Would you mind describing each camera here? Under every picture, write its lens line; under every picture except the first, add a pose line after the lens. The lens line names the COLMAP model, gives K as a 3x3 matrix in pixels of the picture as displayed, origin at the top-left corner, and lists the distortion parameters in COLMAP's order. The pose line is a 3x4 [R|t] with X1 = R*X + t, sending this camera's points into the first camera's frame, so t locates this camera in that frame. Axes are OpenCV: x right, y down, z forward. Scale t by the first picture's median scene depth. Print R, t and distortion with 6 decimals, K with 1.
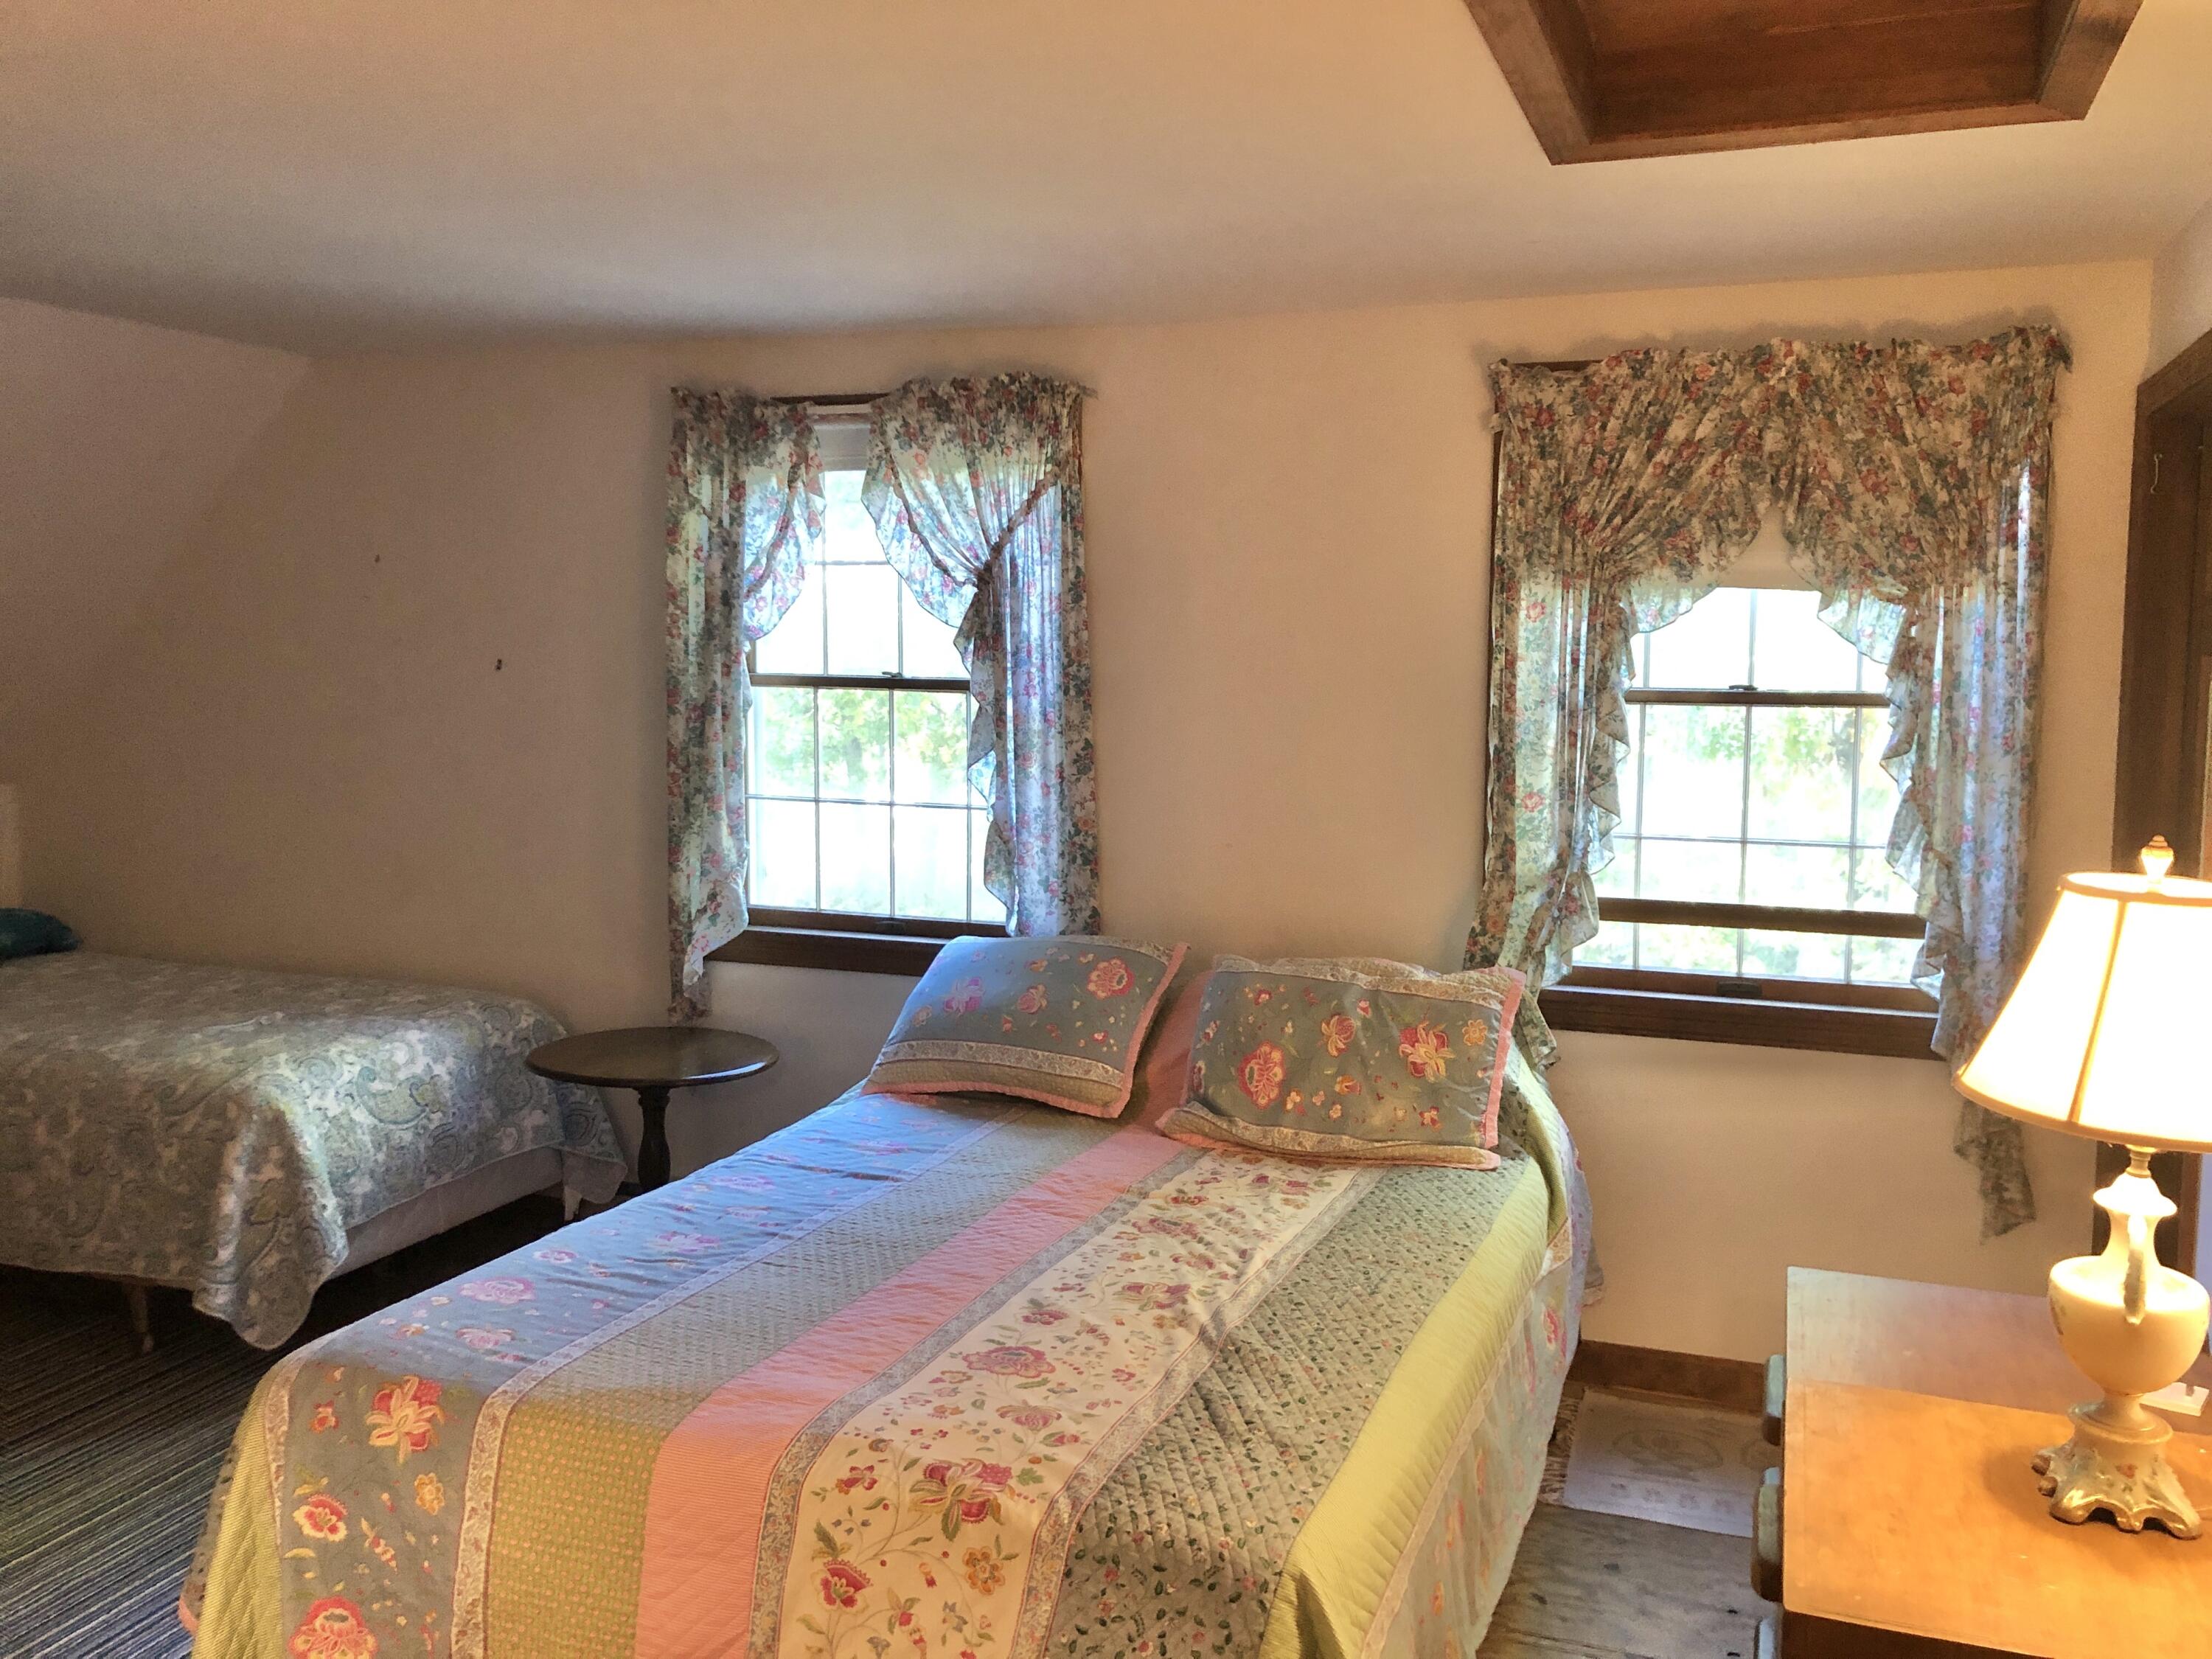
lens RADIAL K [[1813.7, 0, 1100.3], [0, 1813.7, 839.5], [0, 0, 1]] dist [0.044614, -0.053836]
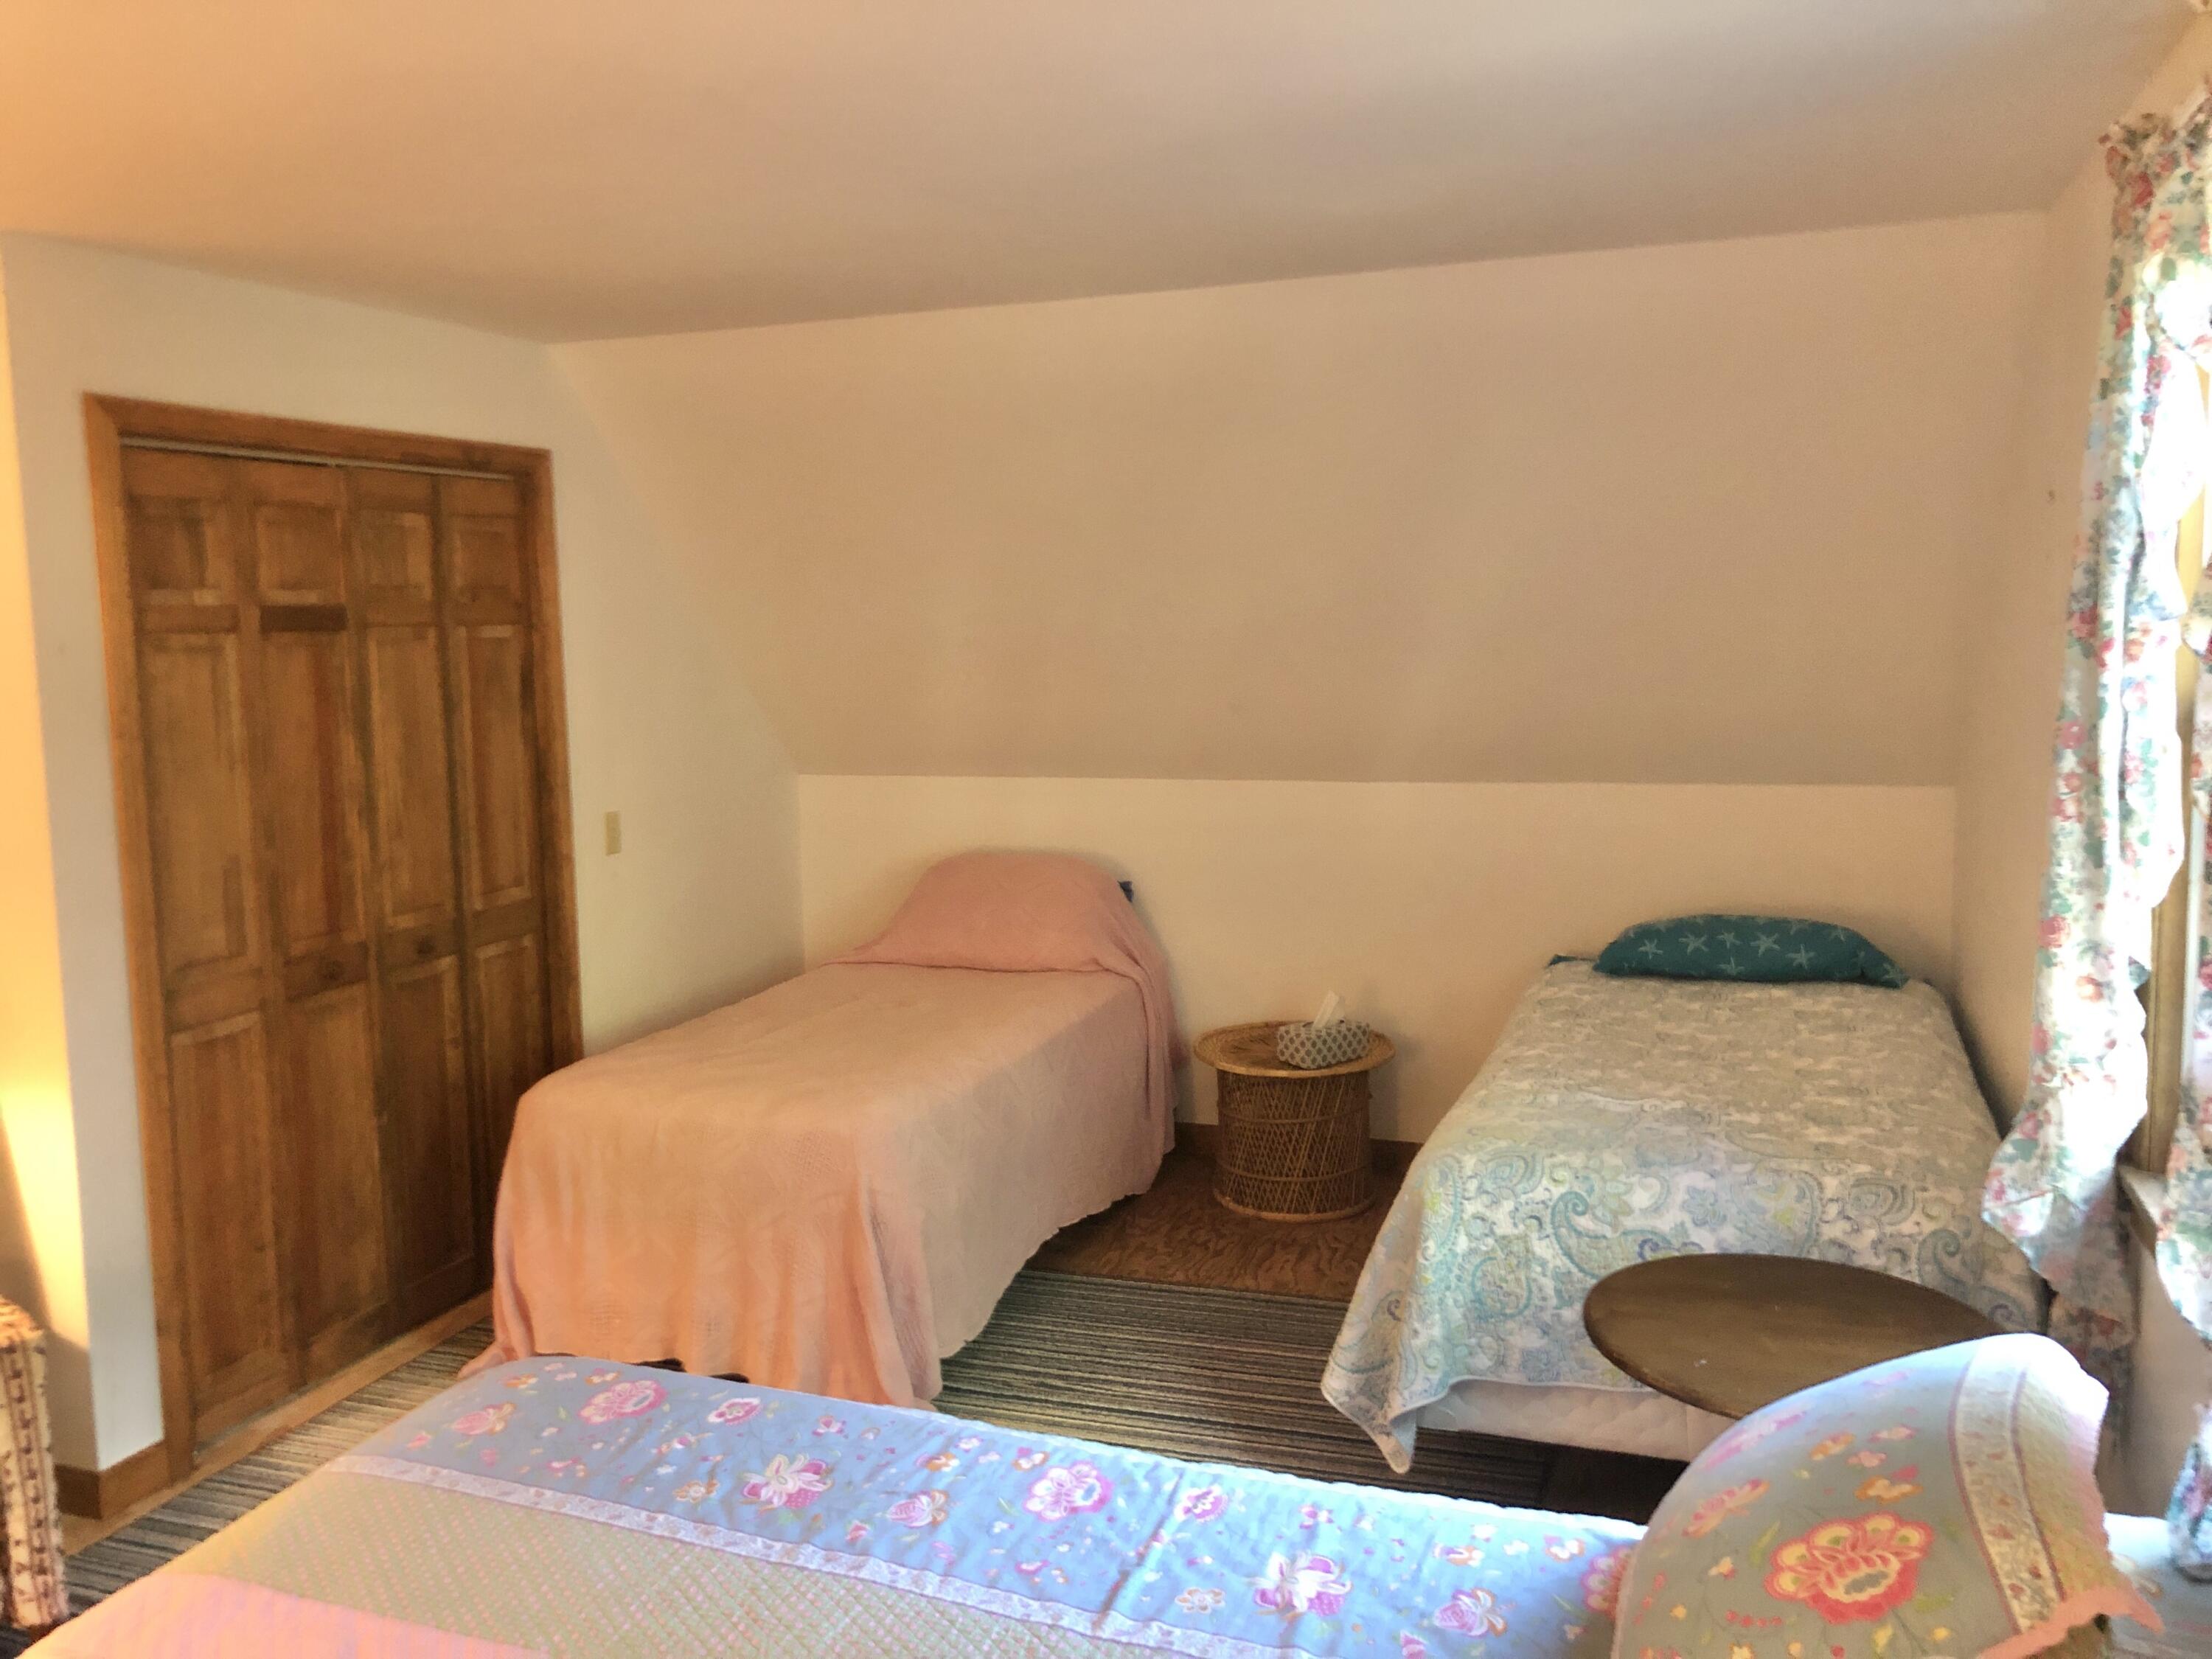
lens RADIAL K [[1813.7, 0, 1104.9], [0, 1813.7, 826.2], [0, 0, 1]] dist [0.044614, -0.053836]
pose [[0.024405, 0.106911, -0.993969, 0.353296], [-0.090310, 0.990436, 0.104313, -0.093808], [0.995615, 0.087220, 0.033827, 0.844814]]
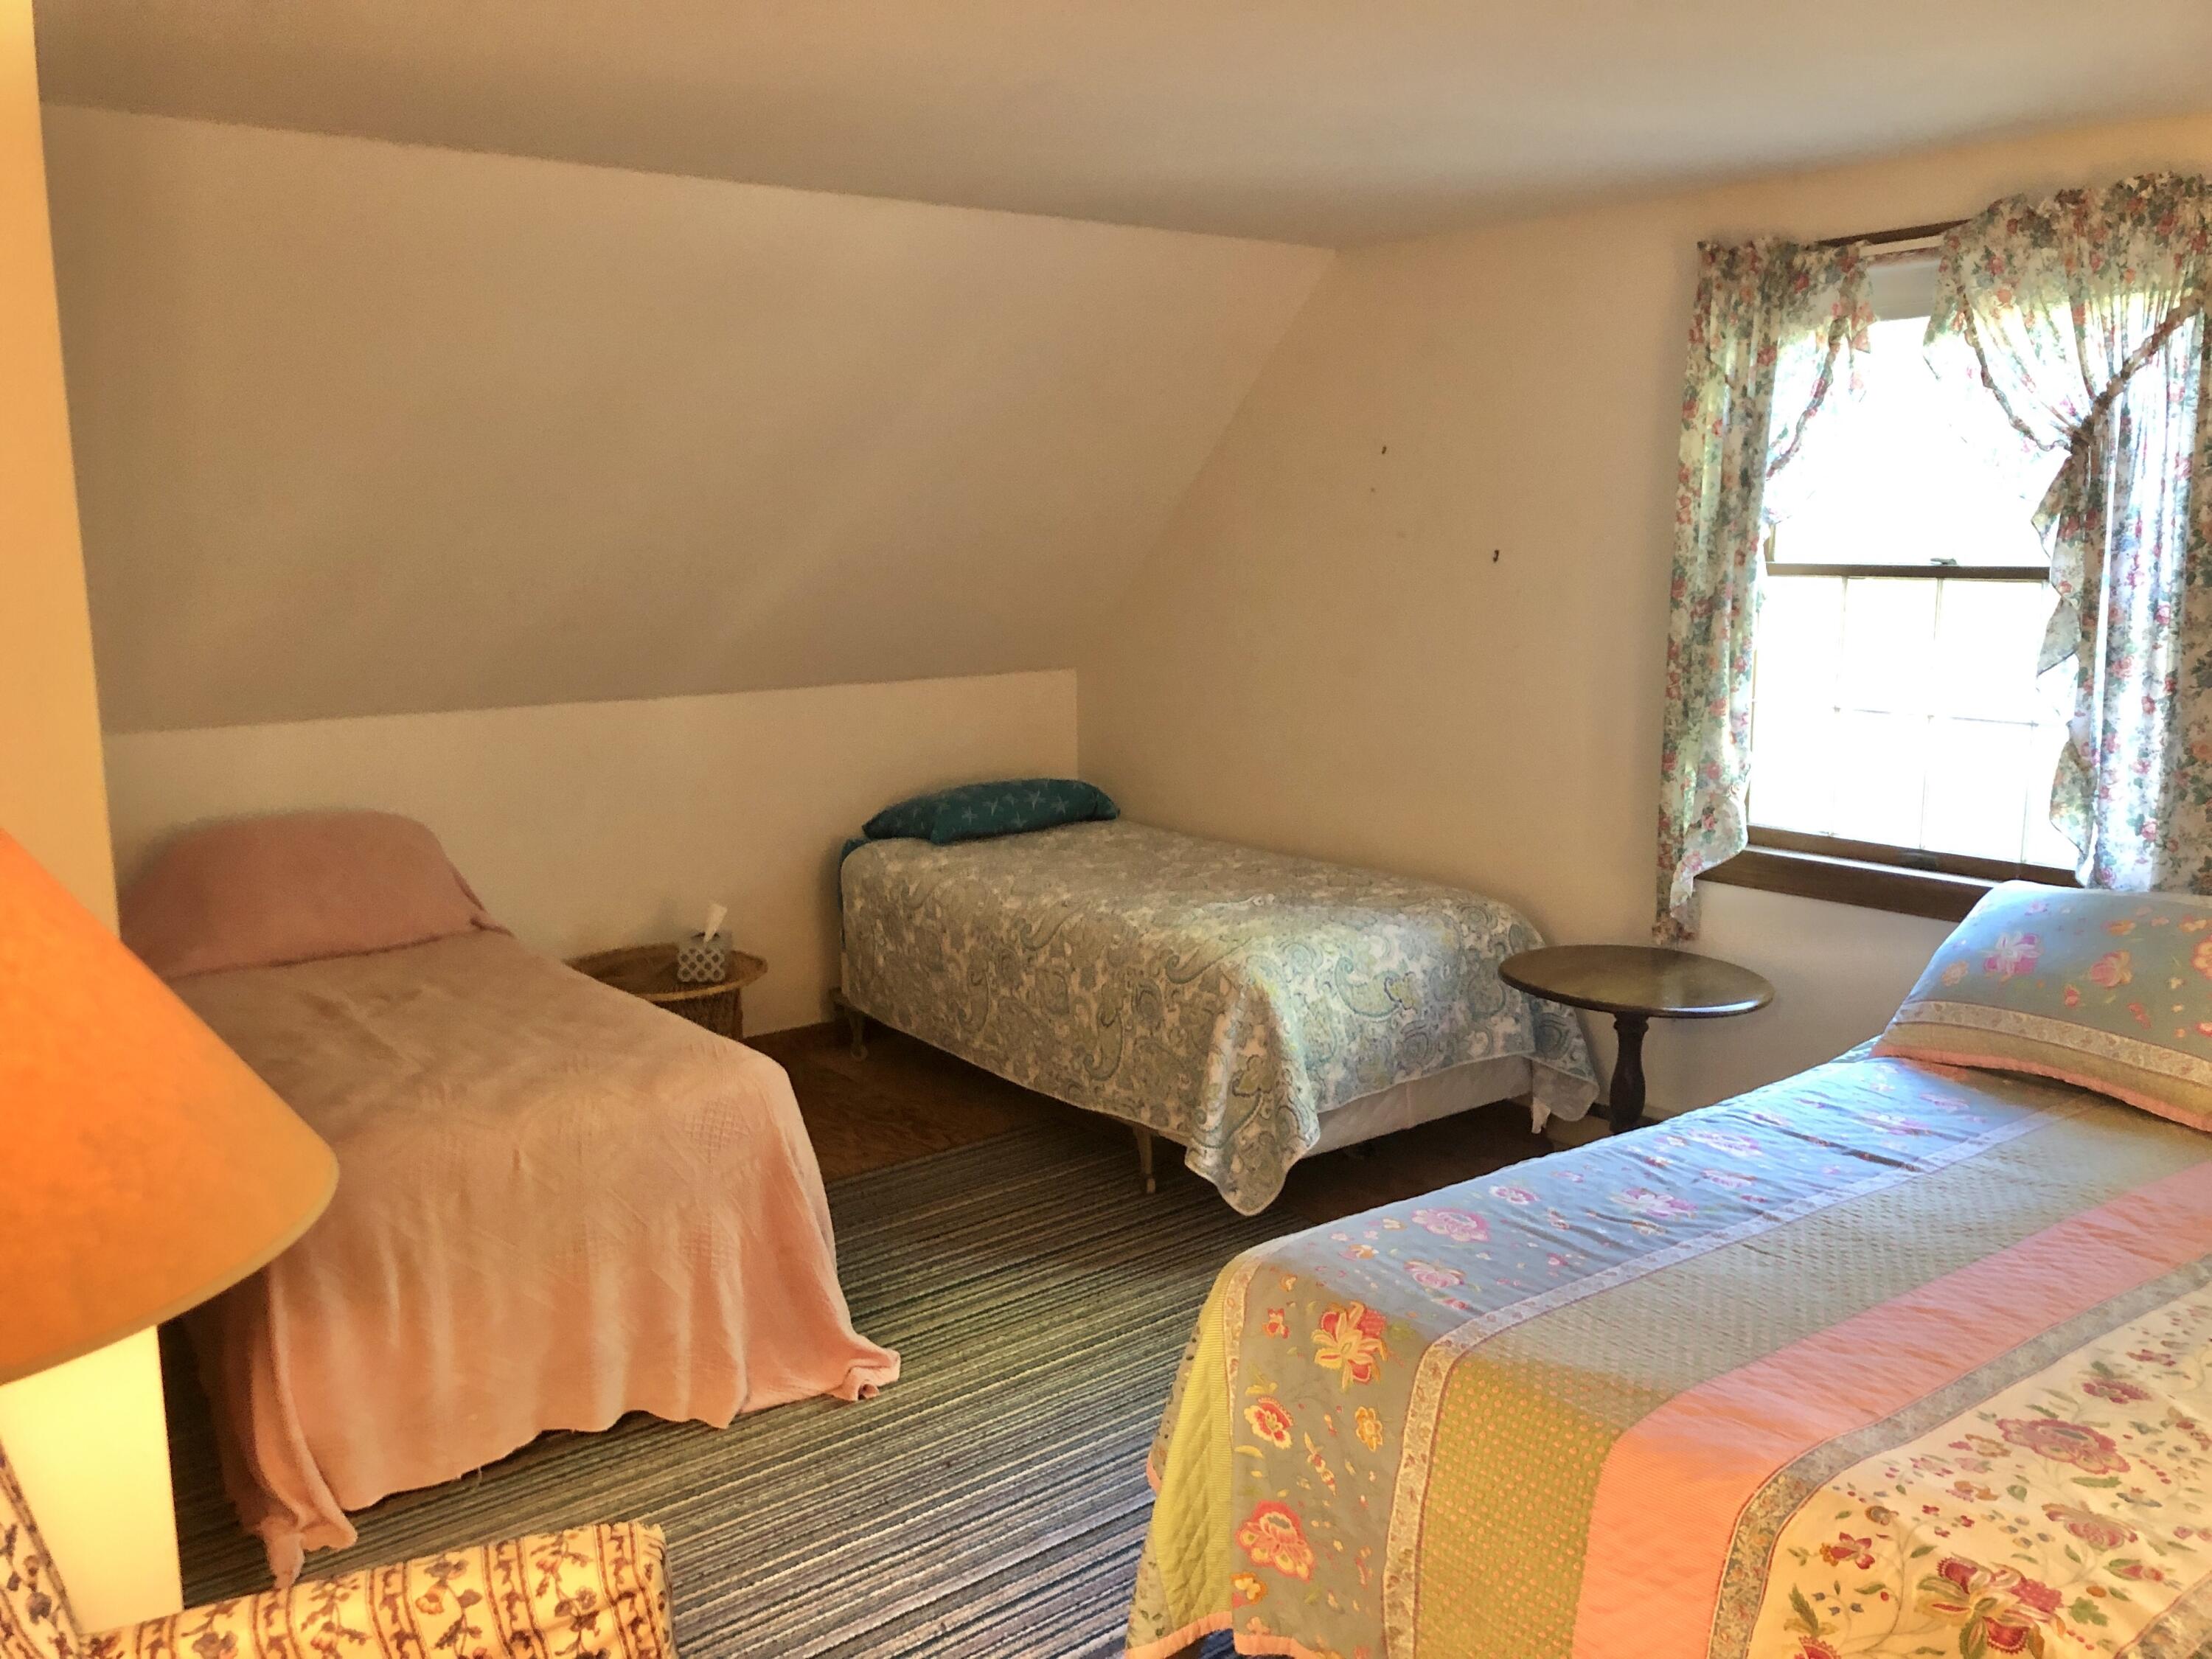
lens RADIAL K [[1813.7, 0, 1114.6], [0, 1813.7, 836.6], [0, 0, 1]] dist [0.044614, -0.053836]
pose [[0.863841, 0.069487, -0.498949, -0.017317], [-0.039682, 0.996750, 0.070112, -0.008528], [0.502199, -0.040766, 0.863791, 0.077221]]
